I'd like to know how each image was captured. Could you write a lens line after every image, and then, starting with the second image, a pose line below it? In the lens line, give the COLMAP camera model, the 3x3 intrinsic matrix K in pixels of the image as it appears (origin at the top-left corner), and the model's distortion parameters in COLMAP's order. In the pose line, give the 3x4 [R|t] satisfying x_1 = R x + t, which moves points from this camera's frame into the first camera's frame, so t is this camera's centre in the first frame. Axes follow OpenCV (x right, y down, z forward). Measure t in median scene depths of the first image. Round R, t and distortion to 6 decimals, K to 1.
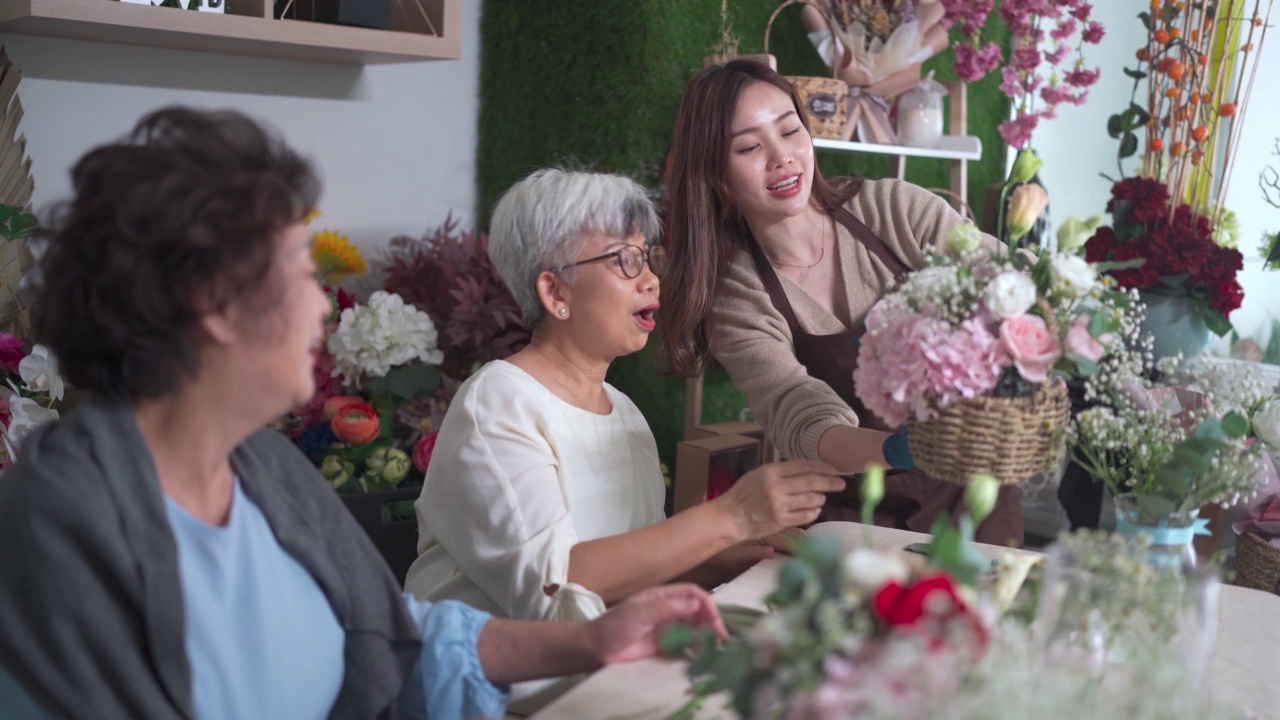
lens RADIAL K [[1294.0, 0, 640.0], [0, 1294.0, 360.0], [0, 0, 1]] dist [0.004913, 0.020152]
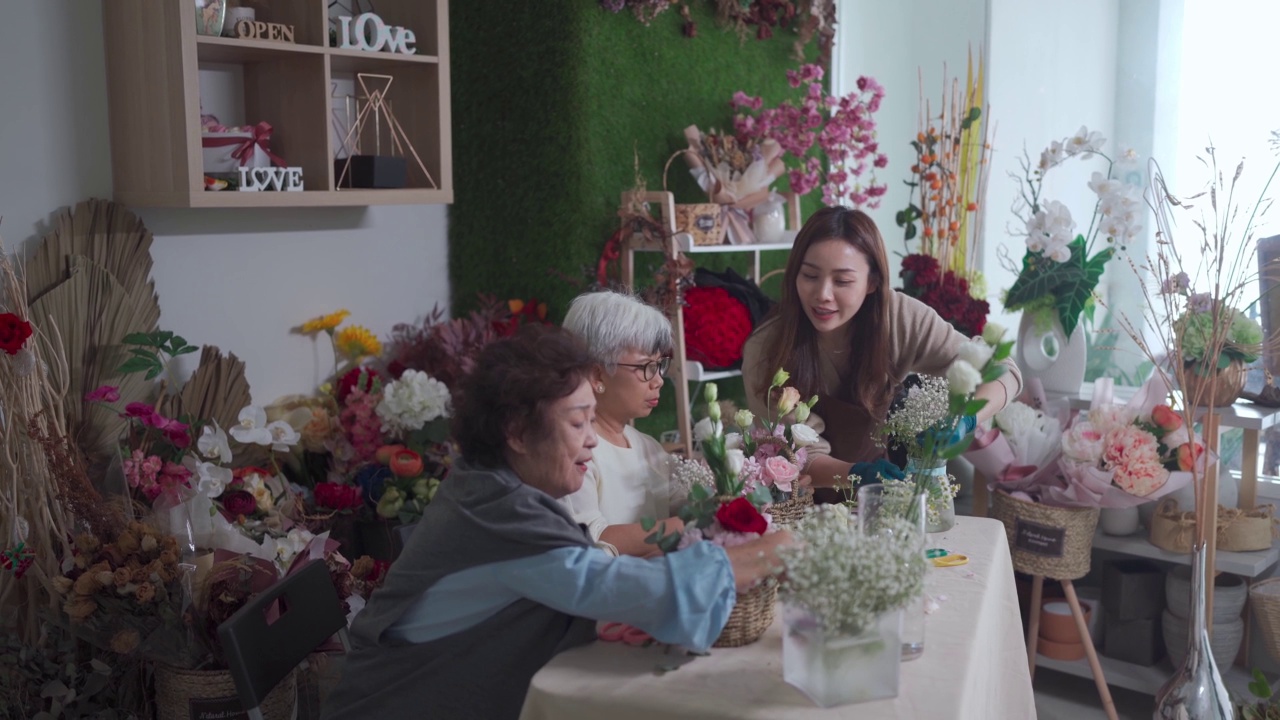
lens RADIAL K [[1294.0, 0, 640.0], [0, 1294.0, 360.0], [0, 0, 1]] dist [0.004913, 0.020152]
pose [[0.990324, -0.066724, 0.121682, -0.115124], [0.068233, 0.997635, -0.008271, -0.032712], [-0.120842, 0.016493, 0.992535, -0.422158]]
